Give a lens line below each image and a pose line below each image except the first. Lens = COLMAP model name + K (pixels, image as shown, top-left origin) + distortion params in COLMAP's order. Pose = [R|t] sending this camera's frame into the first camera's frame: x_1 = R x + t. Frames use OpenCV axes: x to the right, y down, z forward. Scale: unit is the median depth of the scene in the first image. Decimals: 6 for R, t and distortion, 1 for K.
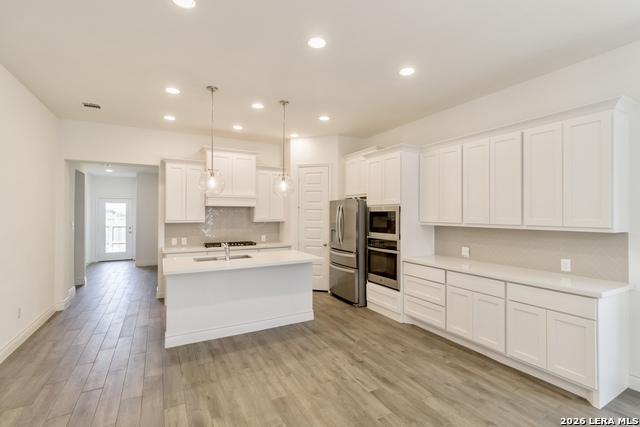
lens RADIAL K [[296.5, 0, 330.5], [0, 296.5, 210.7], [0, 0, 1]] dist [0.001724, 0.000456]
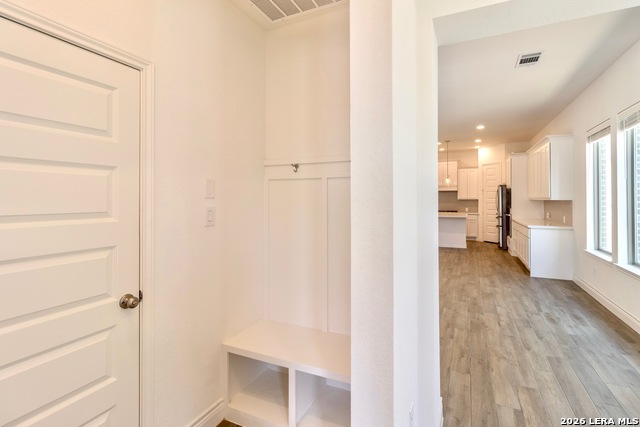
lens RADIAL K [[298.8, 0, 336.9], [0, 298.8, 197.0], [0, 0, 1]] dist [-0.000315, -0.000052]
pose [[0.591234, -0.004247, -0.806489, 0.908820], [0.007594, 0.999971, 0.000302, 0.022338], [0.806464, -0.006303, 0.591249, -0.741750]]
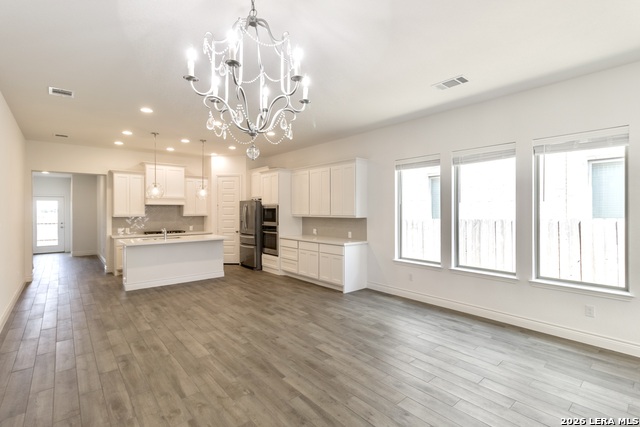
lens RADIAL K [[296.5, 0, 330.5], [0, 296.5, 210.7], [0, 0, 1]] dist [0.001724, 0.000456]
pose [[0.978683, -0.003466, 0.205348, 0.157431], [0.000883, 0.999919, 0.012672, -0.004336], [-0.205375, -0.012220, 0.978607, -0.600019]]
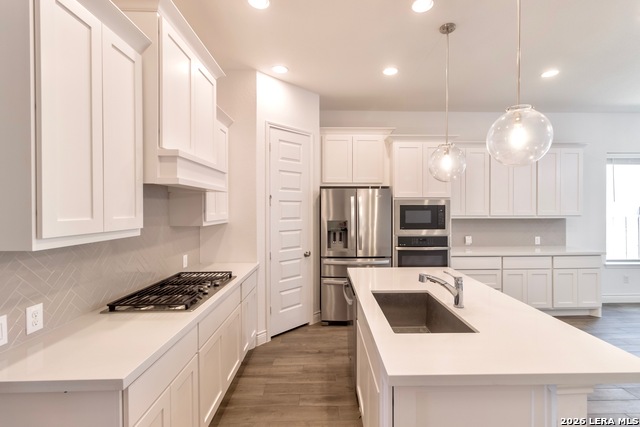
lens RADIAL K [[296.5, 0, 330.5], [0, 296.5, 210.7], [0, 0, 1]] dist [0.001724, 0.000456]
pose [[0.474439, -0.008381, 0.880249, -0.691756], [-0.006714, 0.999891, 0.013139, 0.009268], [-0.880263, -0.012143, 0.474331, 0.774786]]
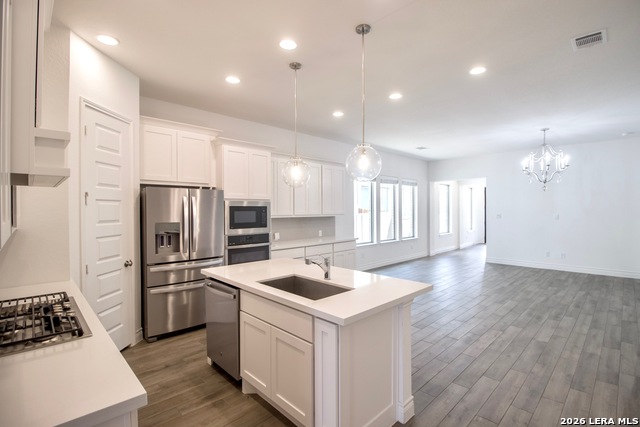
lens RADIAL K [[302.8, 0, 329.5], [0, 302.8, 211.2], [0, 0, 1]] dist [-0.000860, -0.000193]
pose [[-0.260271, -0.006528, 0.965513, -0.801457], [-0.007124, 0.999963, 0.004840, 0.012060], [-0.965509, -0.005618, -0.260308, 0.945706]]
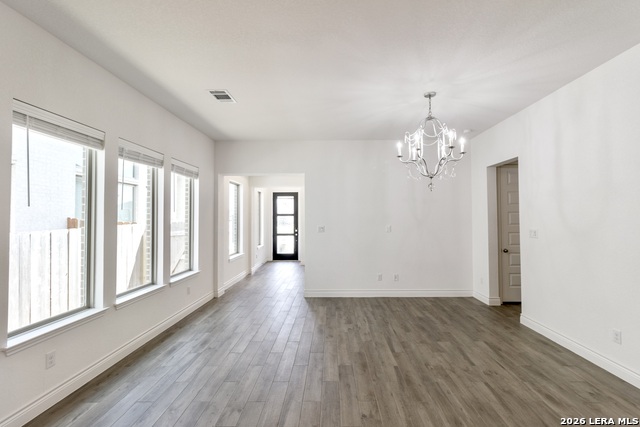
lens RADIAL K [[296.5, 0, 330.5], [0, 296.5, 210.7], [0, 0, 1]] dist [0.001724, 0.000456]
pose [[-0.863868, 0.014961, 0.503496, -0.016744], [-0.002245, 0.999435, -0.033550, 0.007700], [-0.503713, -0.030113, -0.863346, 0.576445]]
